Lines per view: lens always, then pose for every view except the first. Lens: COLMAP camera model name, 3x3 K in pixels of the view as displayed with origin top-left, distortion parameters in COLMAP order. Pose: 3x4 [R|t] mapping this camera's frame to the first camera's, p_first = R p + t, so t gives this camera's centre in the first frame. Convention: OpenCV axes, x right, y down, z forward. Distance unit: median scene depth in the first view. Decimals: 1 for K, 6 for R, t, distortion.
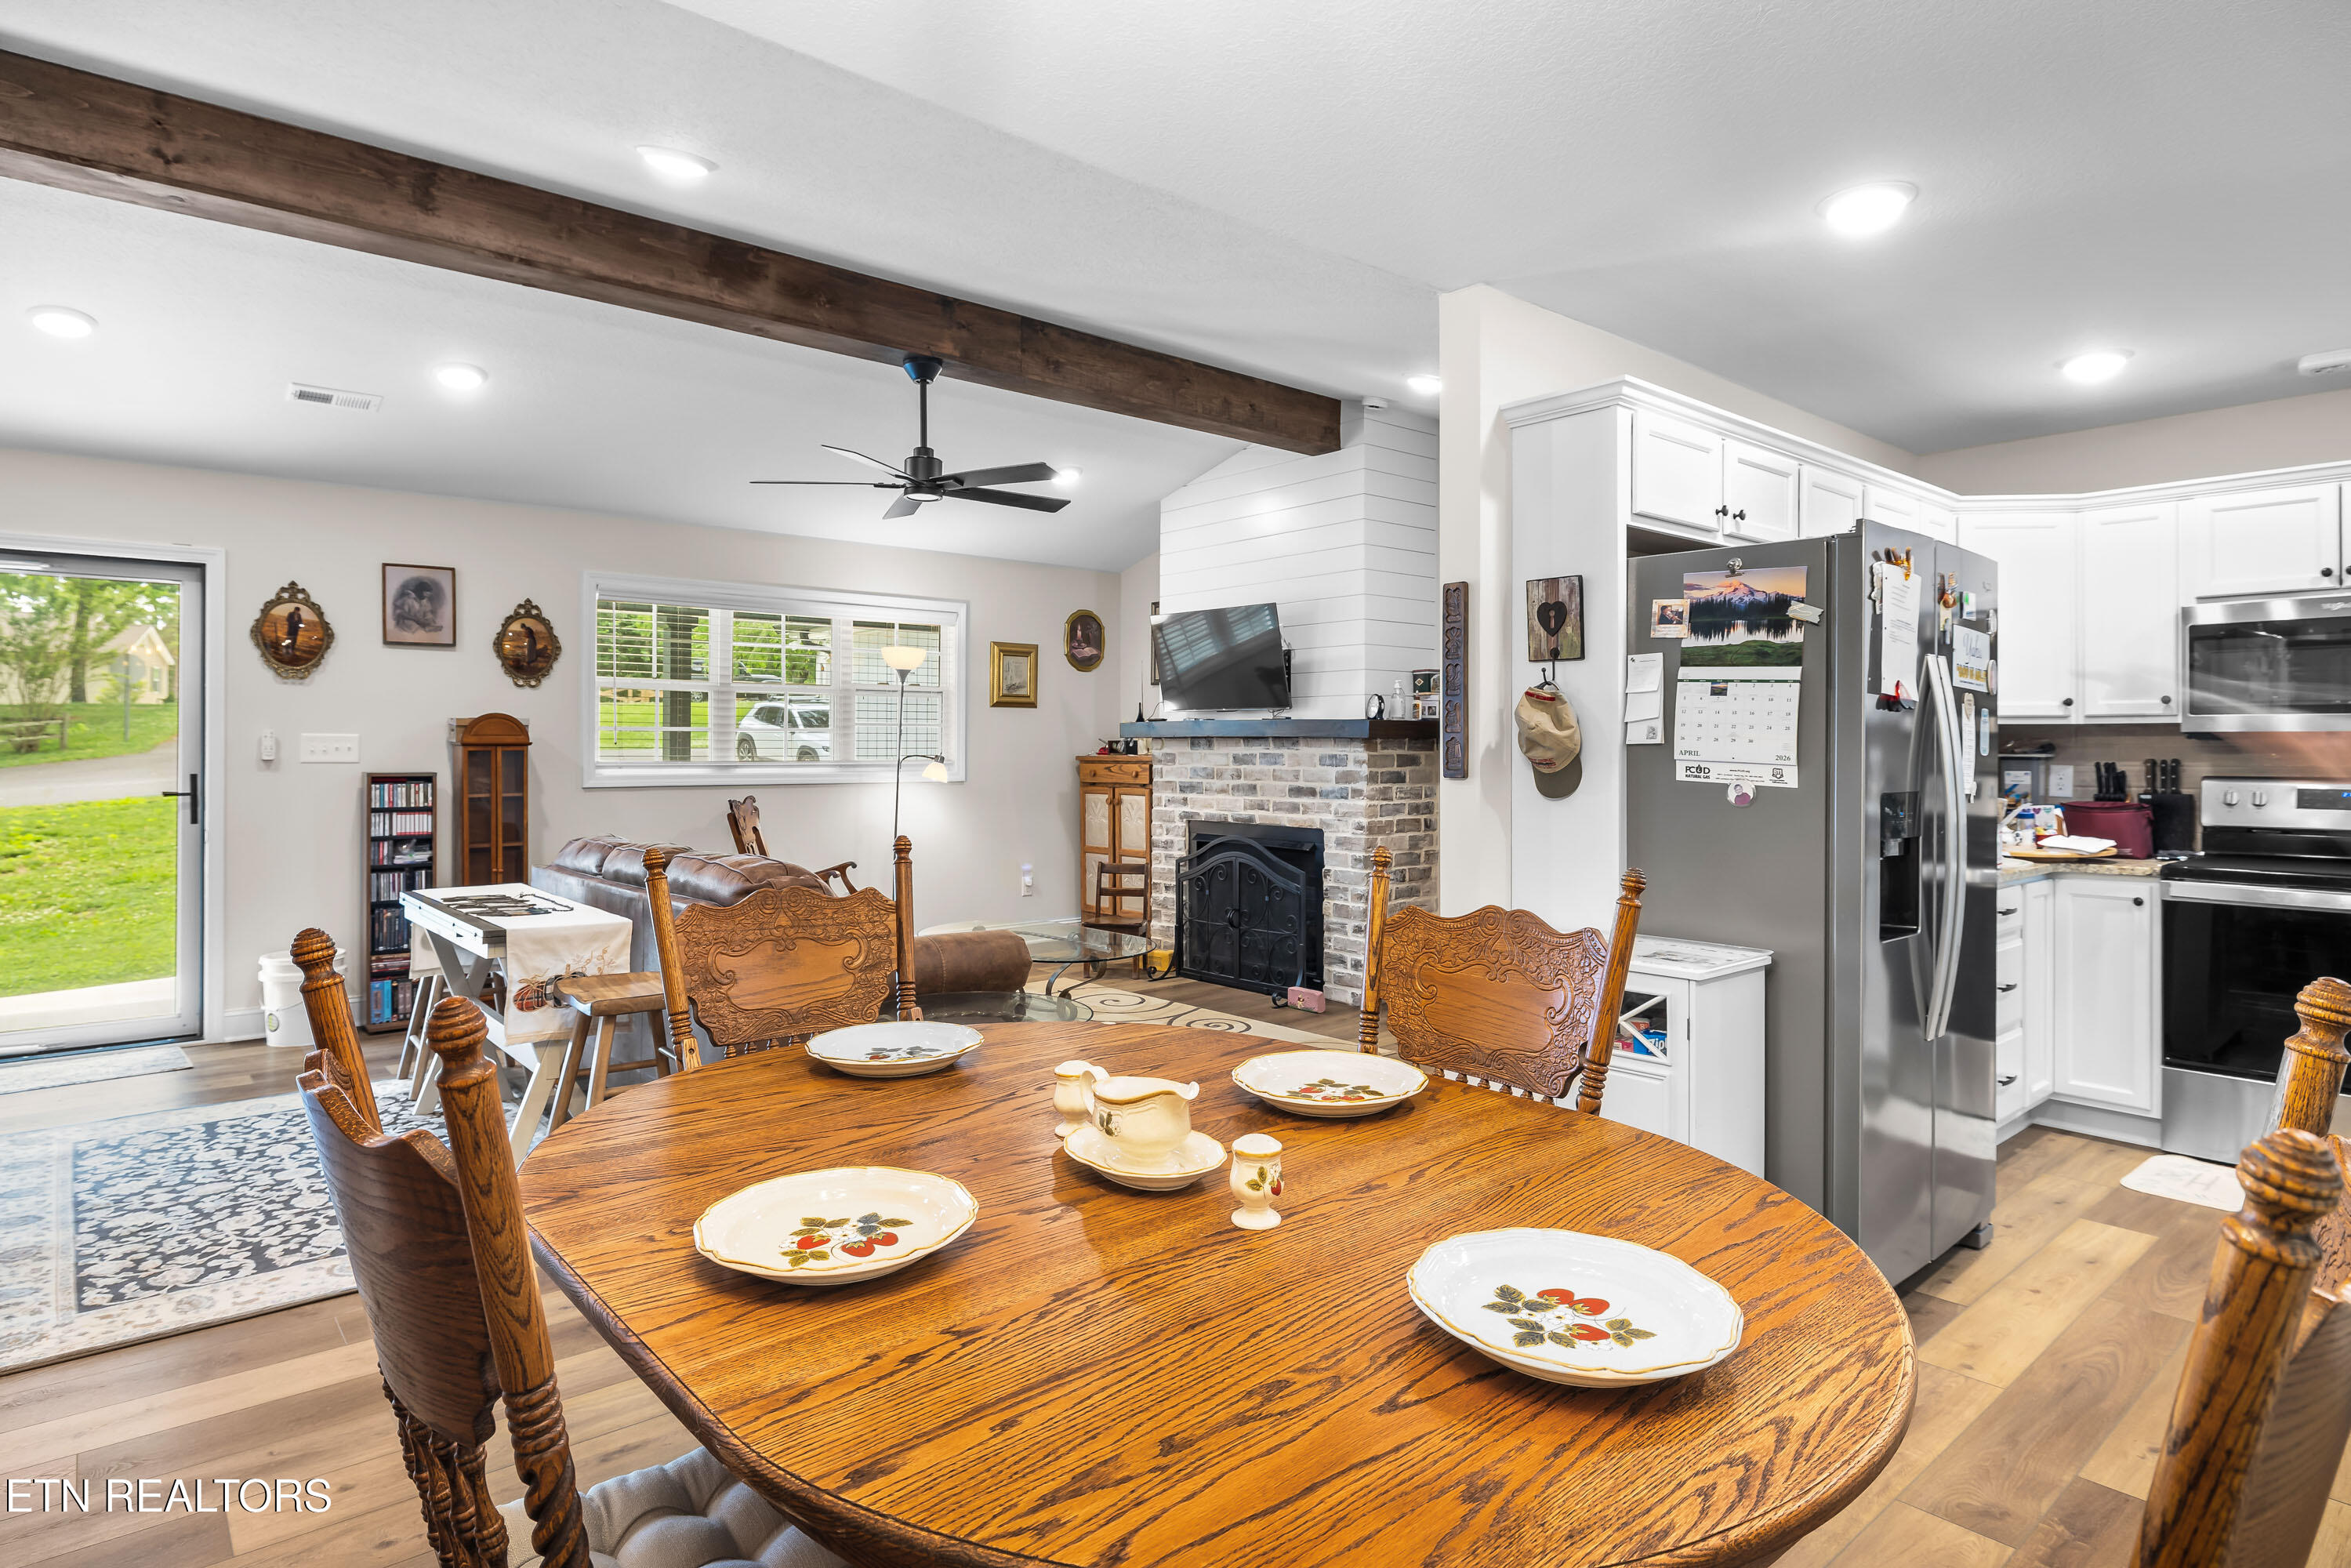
lens RADIAL K [[1259.6, 0, 1153.0], [0, 1259.6, 740.7], [0, 0, 1]] dist [-0.001227, -0.002851]
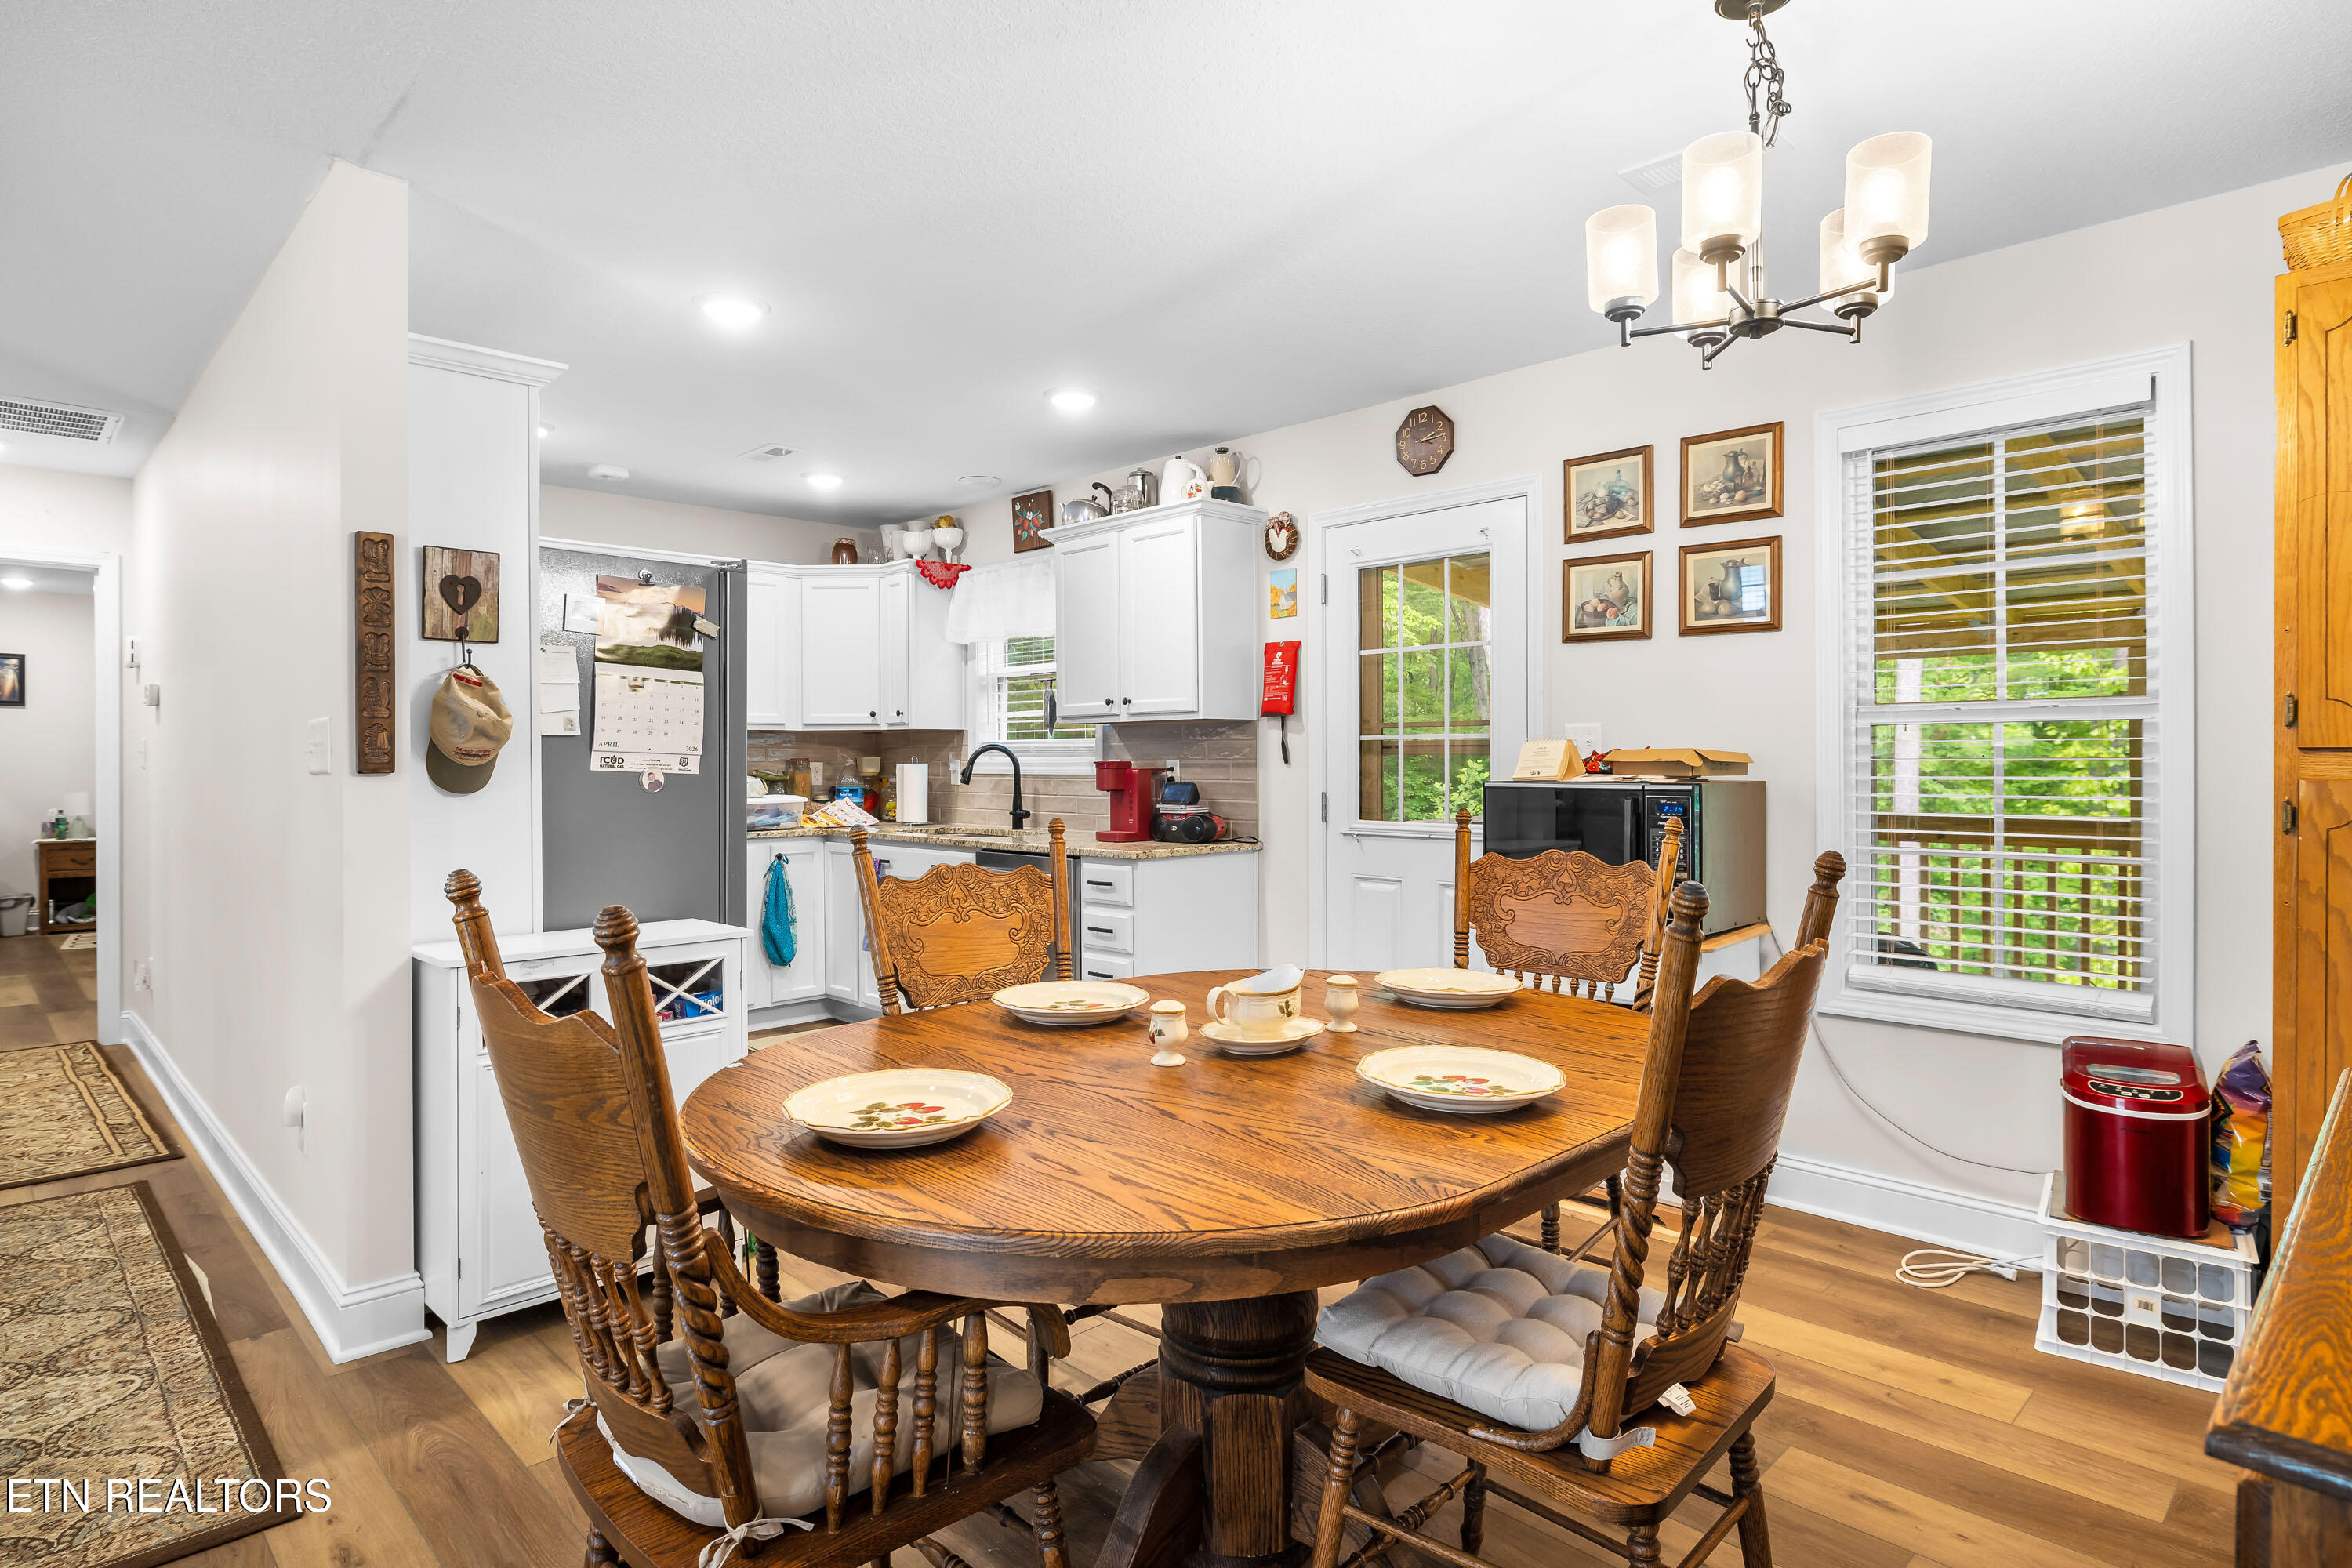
lens RADIAL K [[1260.1, 0, 1181.3], [0, 1260.1, 759.1], [0, 0, 1]] dist [-0.001227, -0.002851]
pose [[-0.080785, -0.001224, 0.996731, -0.338328], [-0.004723, 0.999988, 0.000845, 0.009618], [-0.996720, -0.004639, -0.080790, 0.303908]]
